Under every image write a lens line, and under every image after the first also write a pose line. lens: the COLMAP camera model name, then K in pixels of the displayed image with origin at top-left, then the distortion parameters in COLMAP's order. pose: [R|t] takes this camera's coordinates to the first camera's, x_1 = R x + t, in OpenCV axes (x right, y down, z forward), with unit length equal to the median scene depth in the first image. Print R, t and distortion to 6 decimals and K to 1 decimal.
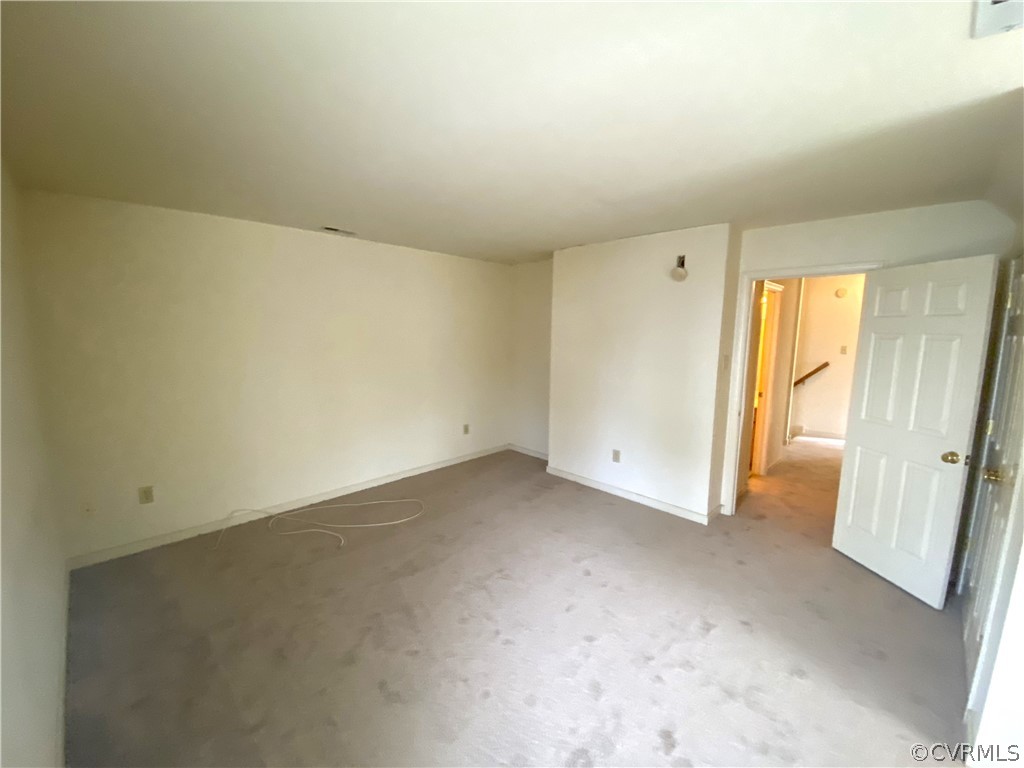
lens RADIAL K [[415.5, 0, 514.0], [0, 415.5, 385.3], [0, 0, 1]] dist [0.052370, -0.035719]
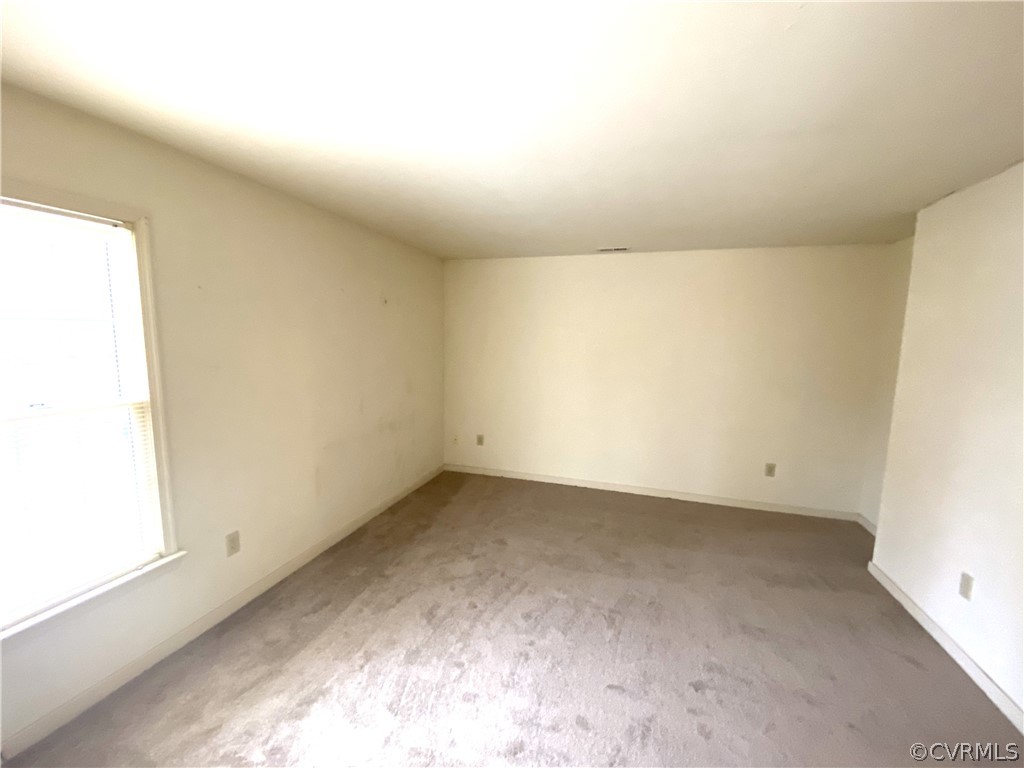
lens RADIAL K [[415.5, 0, 514.0], [0, 415.5, 385.3], [0, 0, 1]] dist [0.052370, -0.035719]
pose [[0.476578, 0.099728, -0.873457, 0.471342], [-0.138371, 0.989670, 0.037498, -0.019768], [0.868174, 0.102990, 0.485455, 0.282328]]
